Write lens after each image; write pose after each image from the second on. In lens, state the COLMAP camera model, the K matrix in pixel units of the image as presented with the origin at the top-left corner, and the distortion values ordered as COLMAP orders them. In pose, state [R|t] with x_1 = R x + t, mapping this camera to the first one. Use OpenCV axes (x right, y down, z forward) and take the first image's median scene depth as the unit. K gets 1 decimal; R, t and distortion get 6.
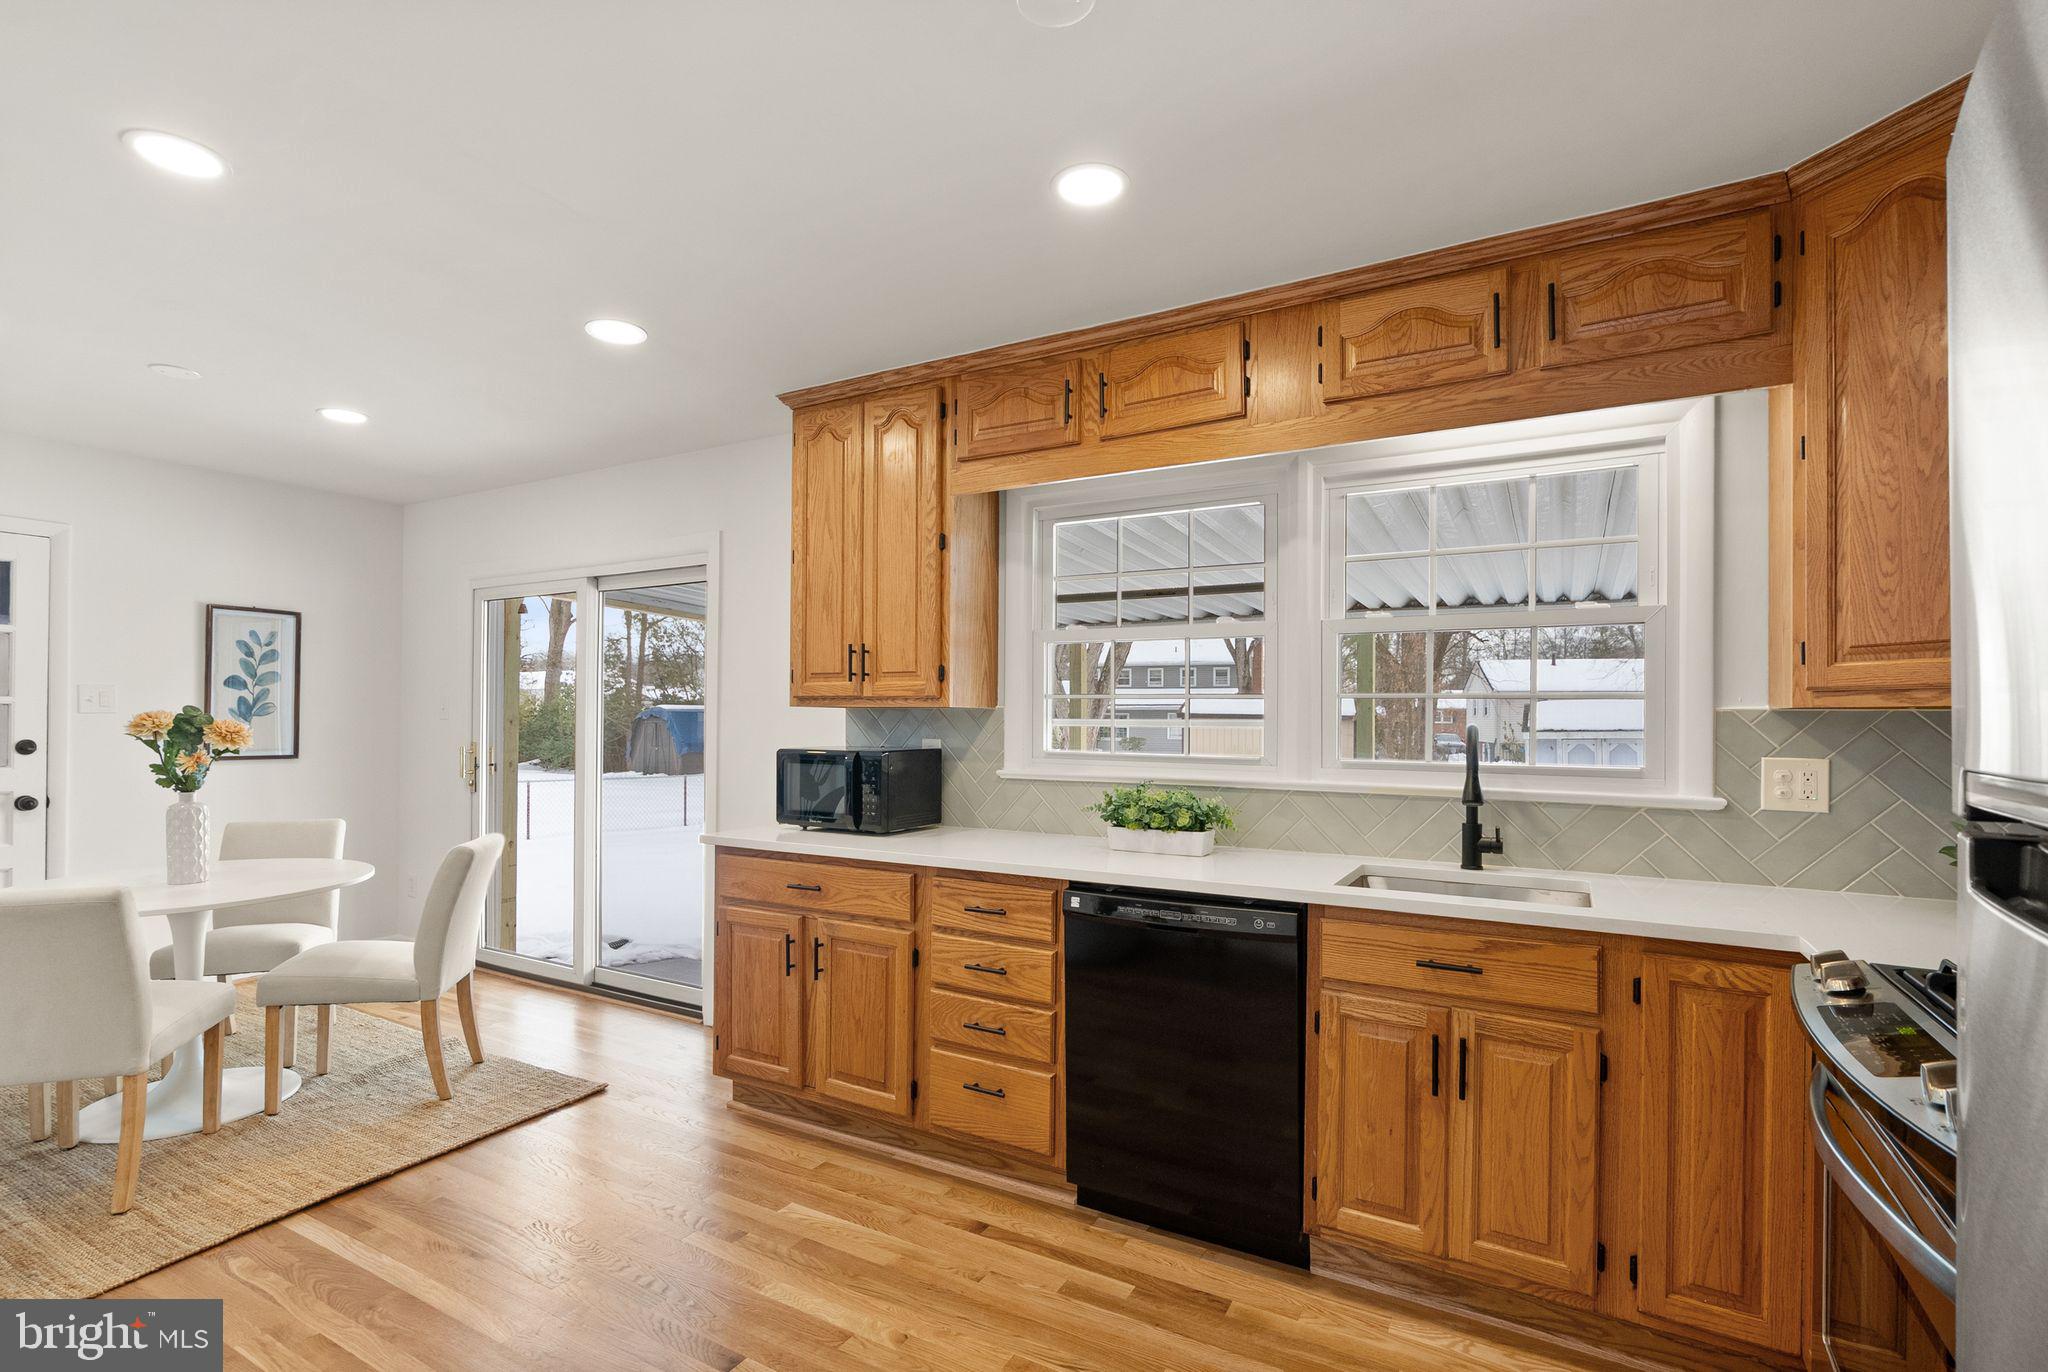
lens RADIAL K [[946.1, 0, 1028.1], [0, 946.1, 712.5], [0, 0, 1]] dist [-0.000377, 0.000713]
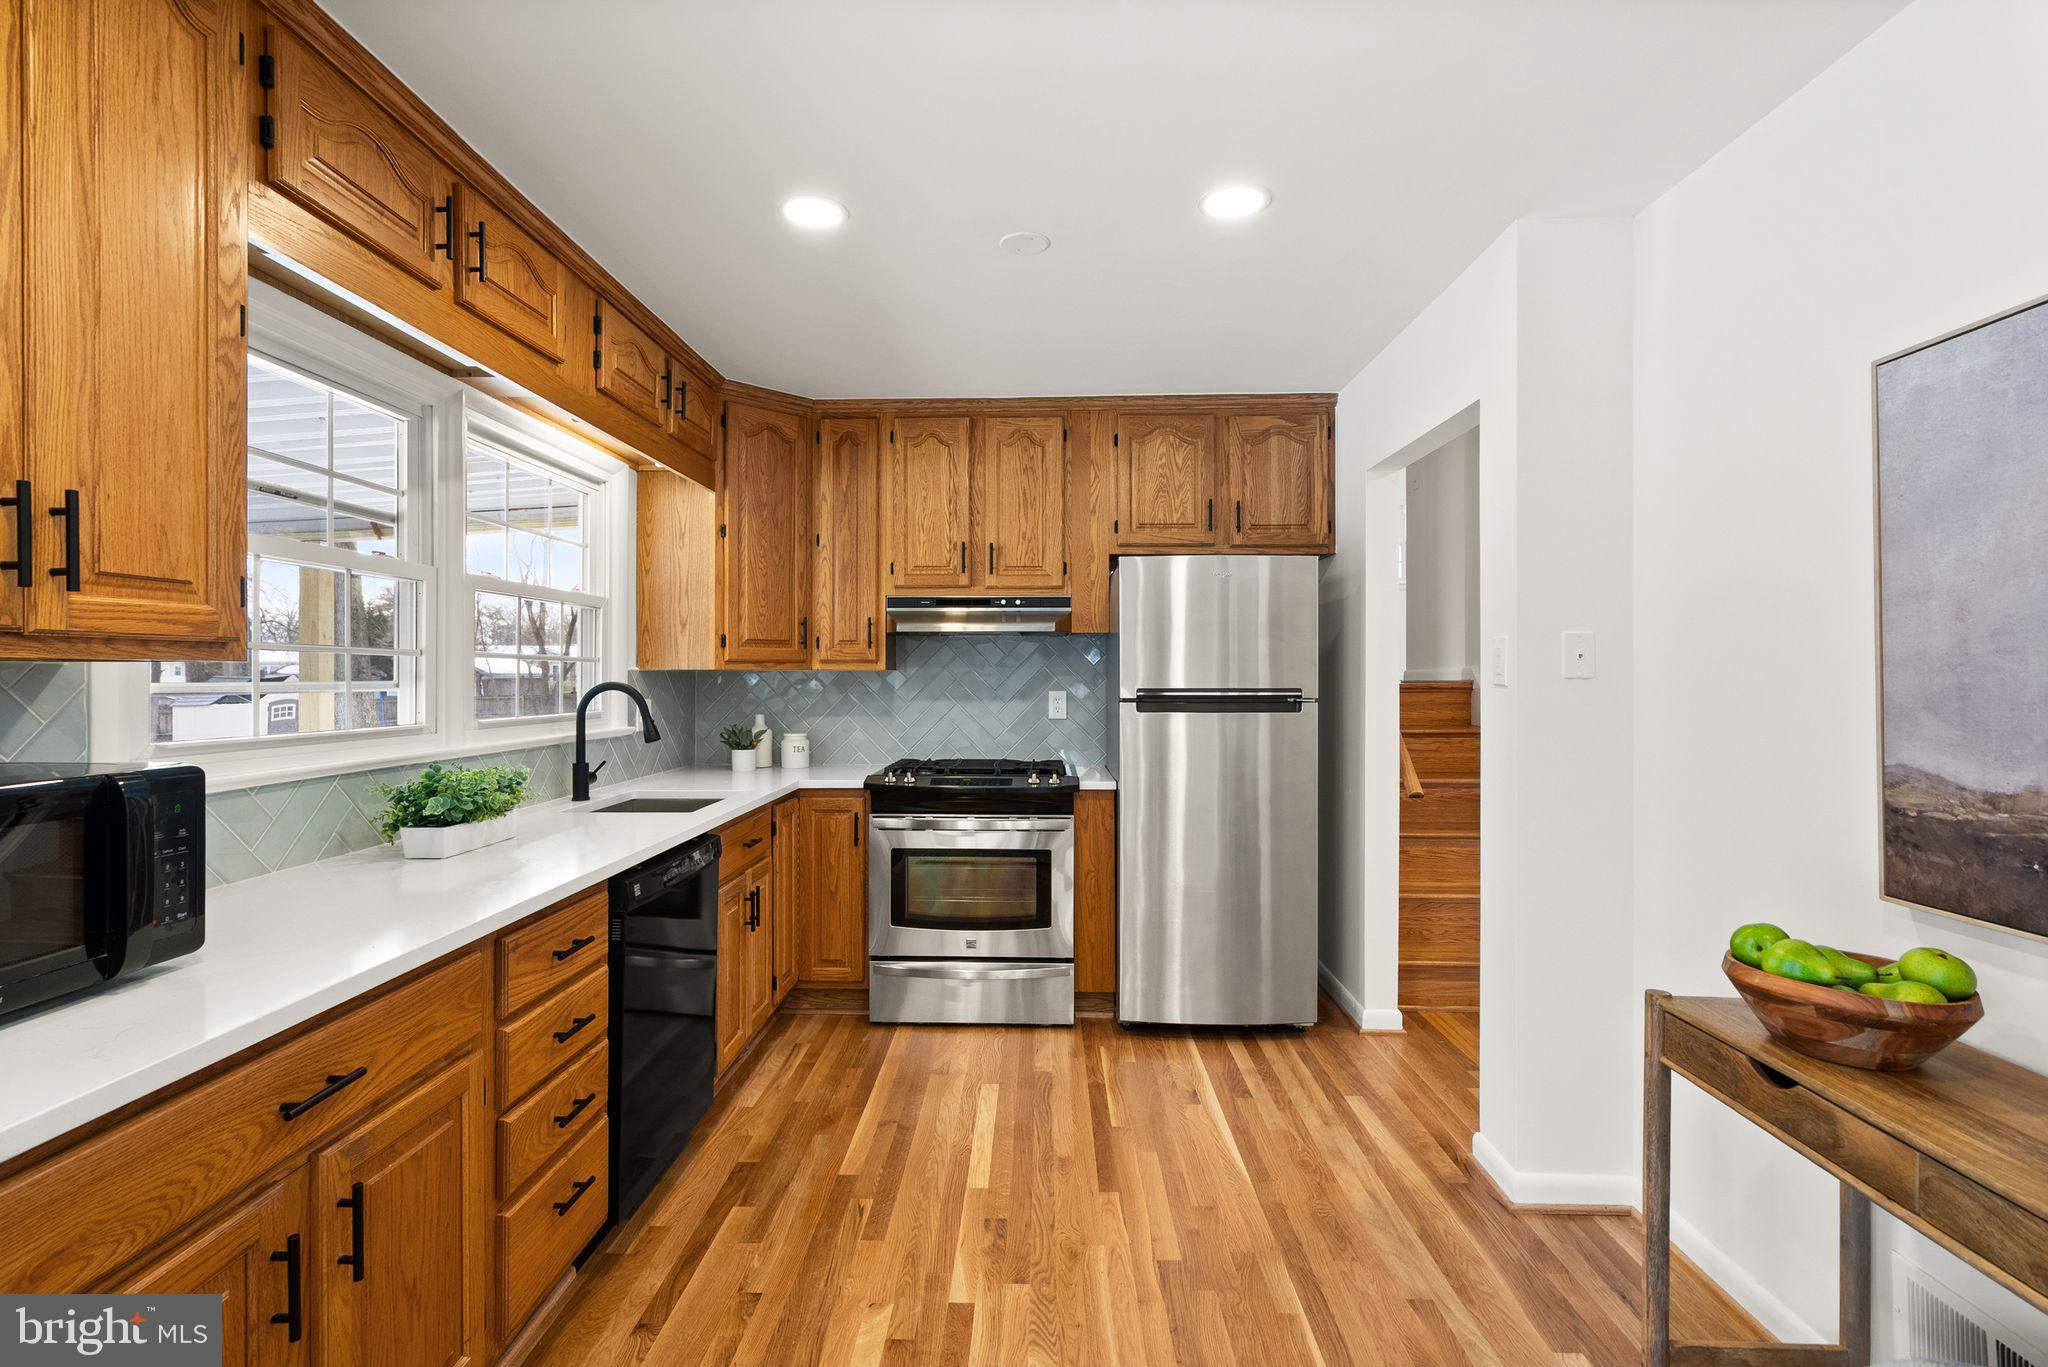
lens RADIAL K [[949.7, 0, 1017.5], [0, 949.7, 673.5], [0, 0, 1]] dist [-0.007406, 0.004633]
pose [[-0.465252, -0.005048, 0.885164, -0.476666], [-0.006889, 0.999974, 0.002082, -0.002571], [-0.885152, -0.005129, -0.465275, 0.585951]]
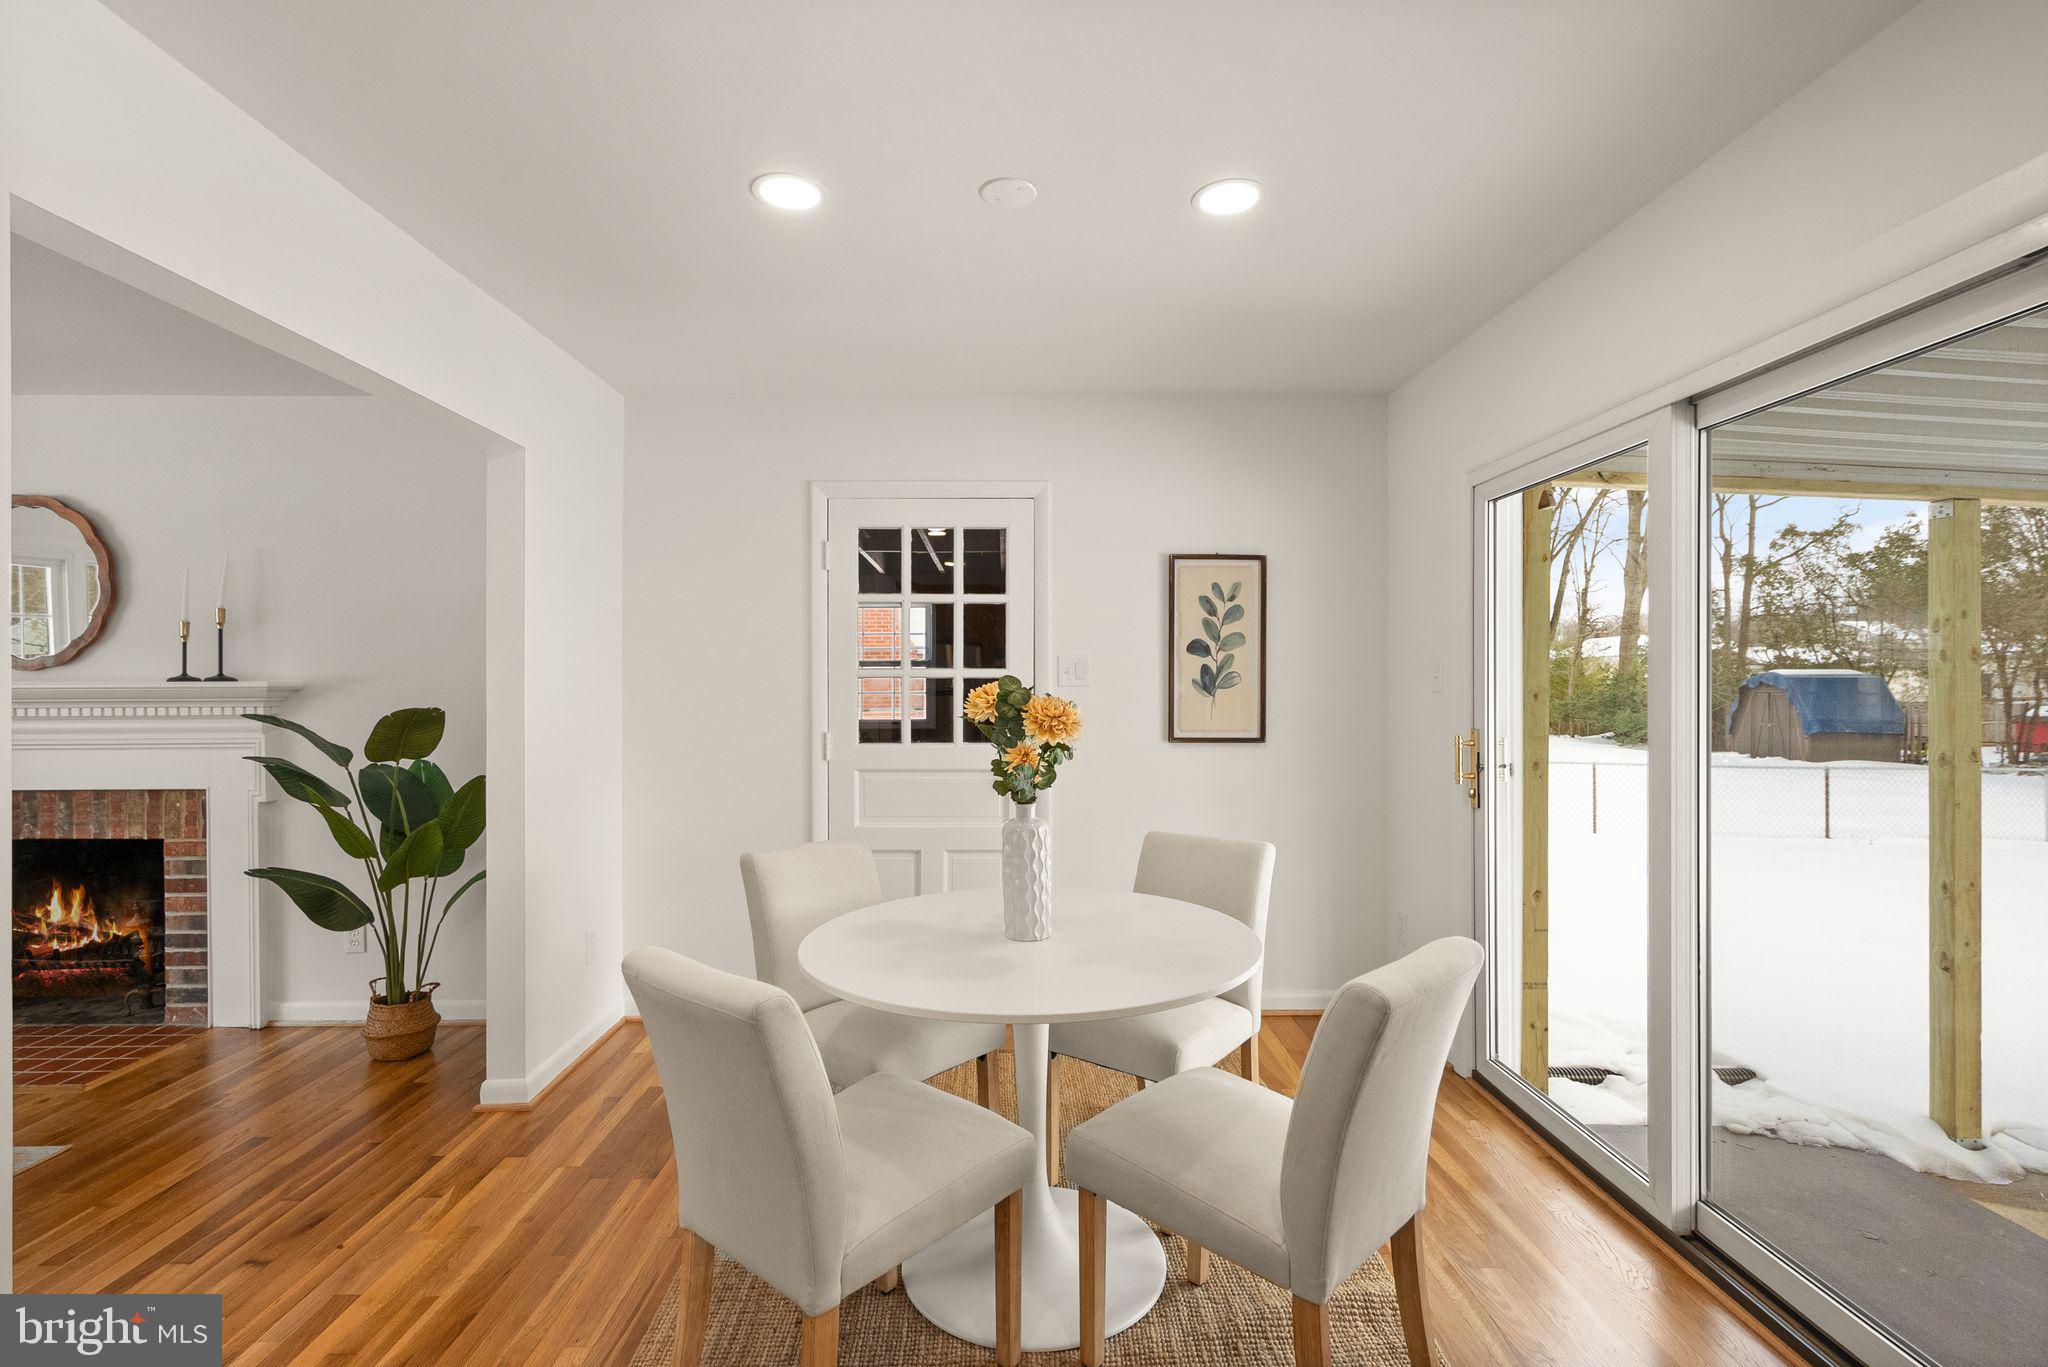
lens RADIAL K [[950.3, 0, 1009.1], [0, 950.3, 684.1], [0, 0, 1]] dist [-0.010106, 0.010868]
pose [[0.501037, -0.004672, -0.865413, -0.211244], [0.007410, 0.999972, -0.001108, -0.000499], [0.865394, -0.005858, 0.501058, 0.450970]]
